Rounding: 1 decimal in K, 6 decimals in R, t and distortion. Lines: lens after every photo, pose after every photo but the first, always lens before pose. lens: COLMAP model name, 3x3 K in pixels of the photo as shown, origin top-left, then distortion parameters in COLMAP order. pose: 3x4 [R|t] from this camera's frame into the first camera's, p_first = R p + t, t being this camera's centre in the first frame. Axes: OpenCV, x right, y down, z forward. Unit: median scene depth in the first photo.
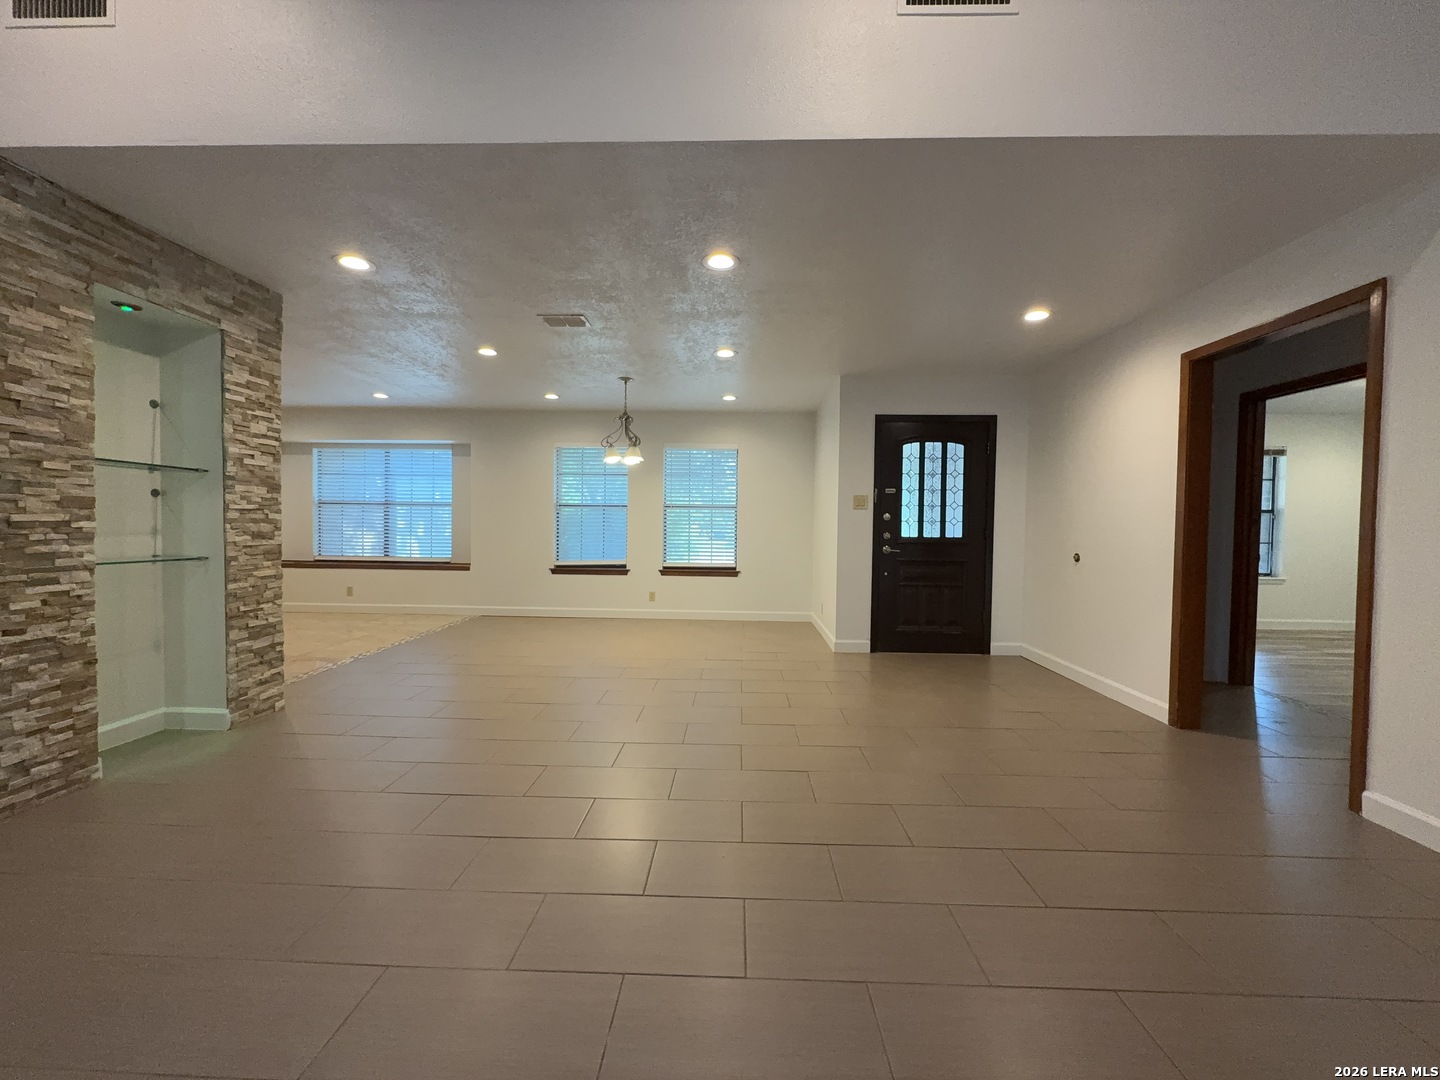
lens RADIAL K [[575.4, 0, 720.6], [0, 575.4, 539.5], [0, 0, 1]] dist [0.001809, -0.000362]
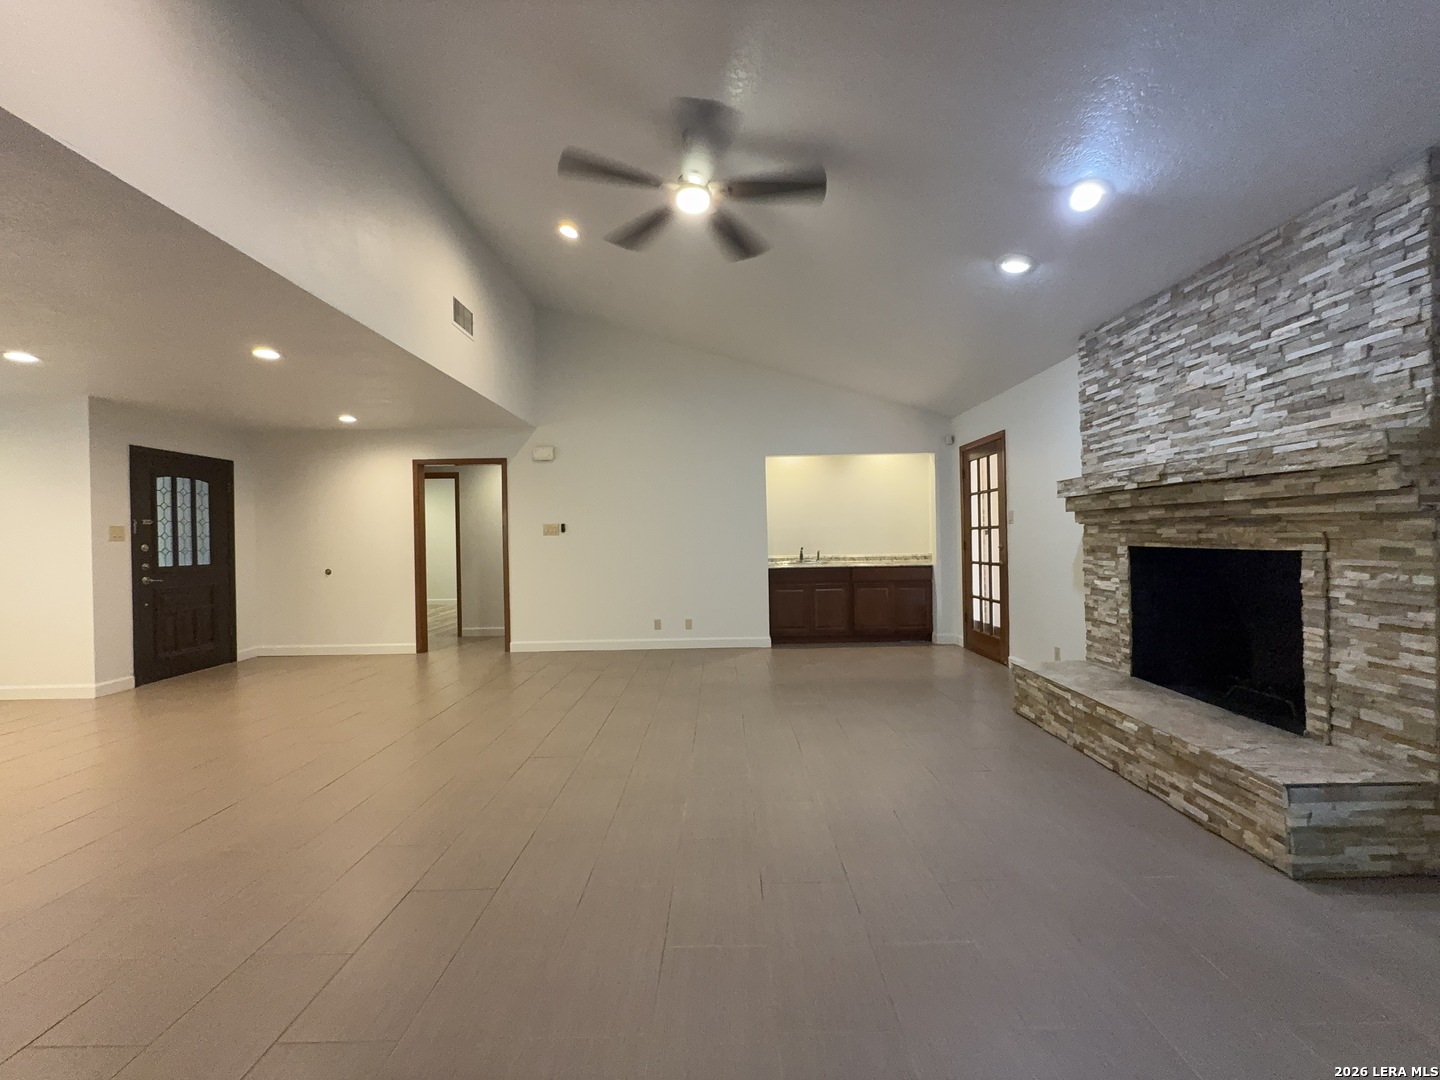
lens RADIAL K [[575.4, 0, 719.2], [0, 575.4, 540.3], [0, 0, 1]] dist [0.001809, -0.000362]
pose [[-0.030520, -0.015178, 0.999419, -0.746747], [0.046153, 0.998797, 0.016578, -0.022854], [-0.998468, 0.046632, -0.029783, 0.028223]]
